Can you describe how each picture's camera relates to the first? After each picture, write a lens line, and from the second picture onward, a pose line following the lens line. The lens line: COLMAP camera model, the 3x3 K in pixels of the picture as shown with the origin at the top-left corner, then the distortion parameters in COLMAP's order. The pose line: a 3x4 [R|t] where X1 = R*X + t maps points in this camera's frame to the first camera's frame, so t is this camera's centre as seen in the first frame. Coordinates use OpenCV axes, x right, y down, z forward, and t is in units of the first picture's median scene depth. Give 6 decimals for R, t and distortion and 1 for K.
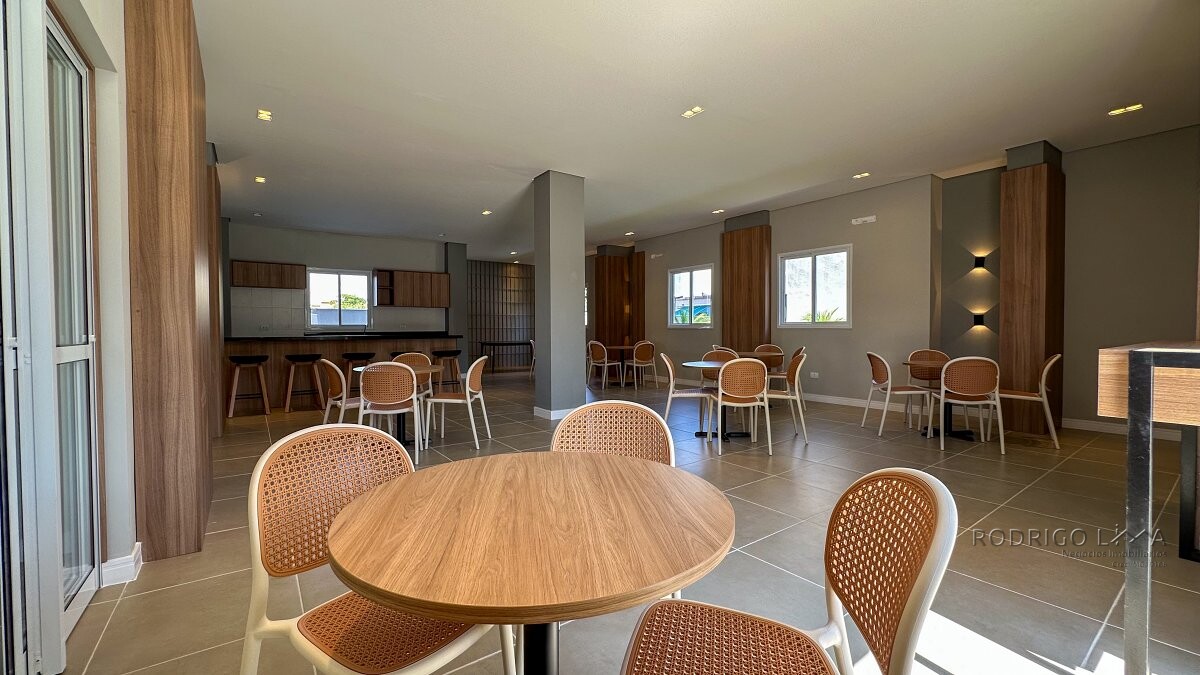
lens RADIAL K [[481.1, 0, 595.5], [0, 481.1, 337.8], [0, 0, 1]] dist [0.000589, -0.000004]
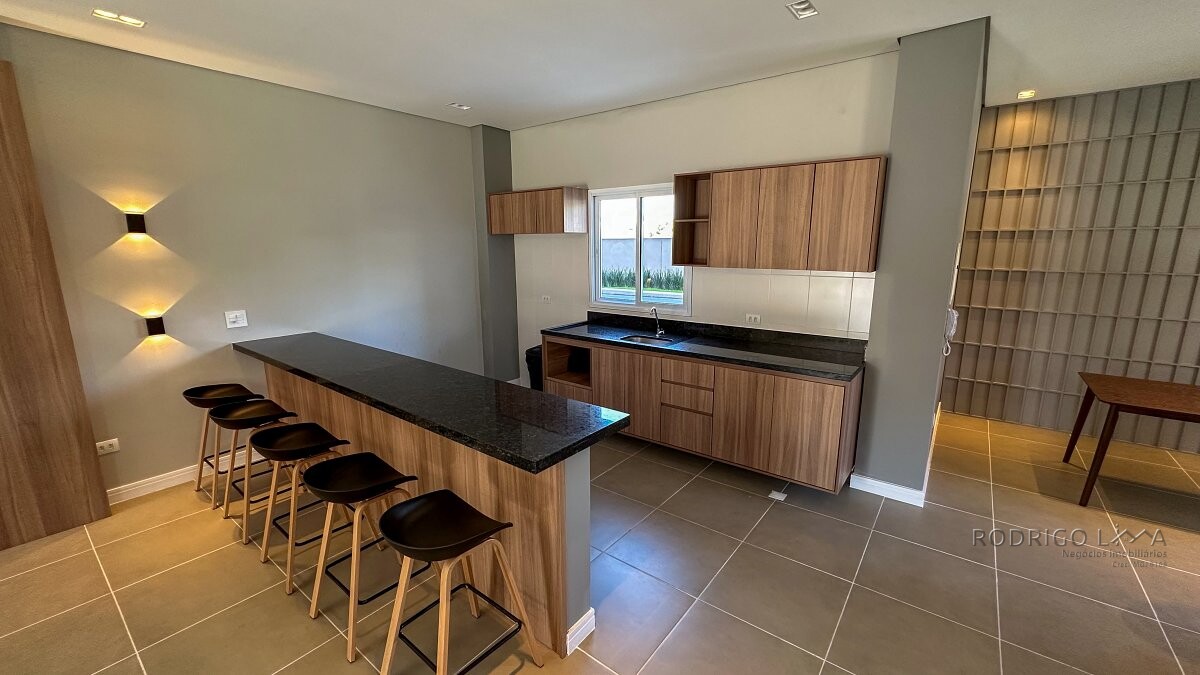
lens RADIAL K [[481.1, 0, 595.5], [0, 481.1, 337.8], [0, 0, 1]] dist [0.000589, -0.000004]
pose [[0.280732, 0.190134, -0.940765, -0.052929], [-0.017075, 0.981016, 0.193174, -0.083166], [0.959634, -0.038167, 0.278649, 0.809940]]
